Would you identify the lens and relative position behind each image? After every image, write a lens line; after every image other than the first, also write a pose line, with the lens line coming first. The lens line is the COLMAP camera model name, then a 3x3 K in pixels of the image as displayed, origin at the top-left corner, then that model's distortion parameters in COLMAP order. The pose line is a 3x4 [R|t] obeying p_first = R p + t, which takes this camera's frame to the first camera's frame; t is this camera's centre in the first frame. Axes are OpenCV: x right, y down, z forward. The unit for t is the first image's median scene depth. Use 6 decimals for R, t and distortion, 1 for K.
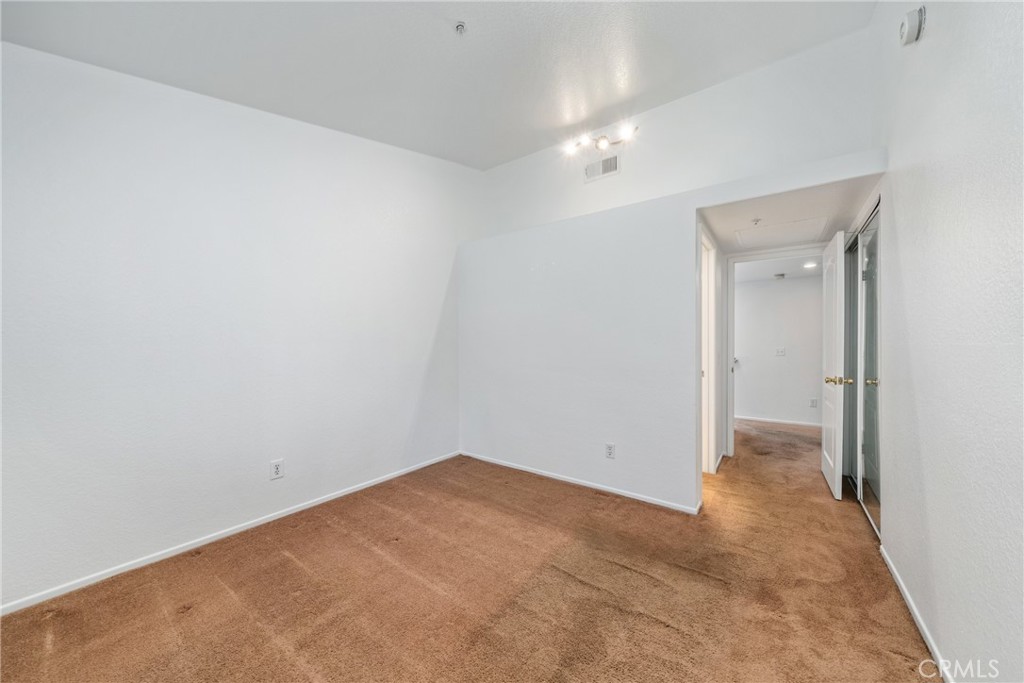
lens RADIAL K [[357.1, 0, 510.6], [0, 357.1, 345.5], [0, 0, 1]] dist [-0.001016, 0.000023]
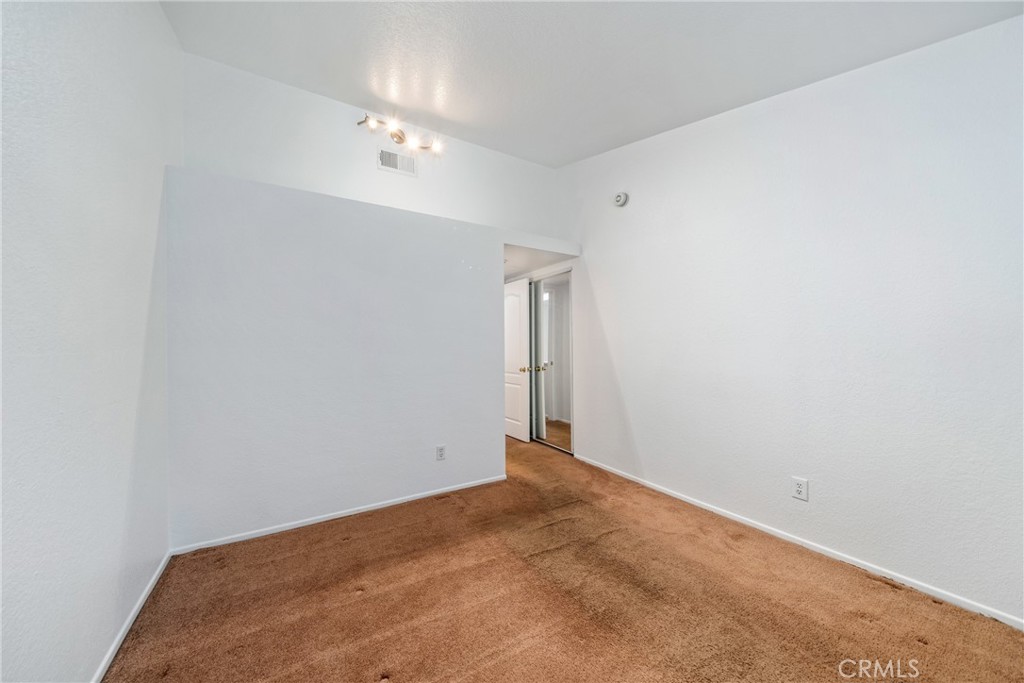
lens RADIAL K [[357.1, 0, 512.4], [0, 357.1, 345.0], [0, 0, 1]] dist [-0.001016, 0.000023]
pose [[0.371766, 0.003074, 0.928321, -0.718113], [0.009745, 0.999926, -0.007214, -0.004169], [-0.928275, 0.011728, 0.371709, 0.517739]]
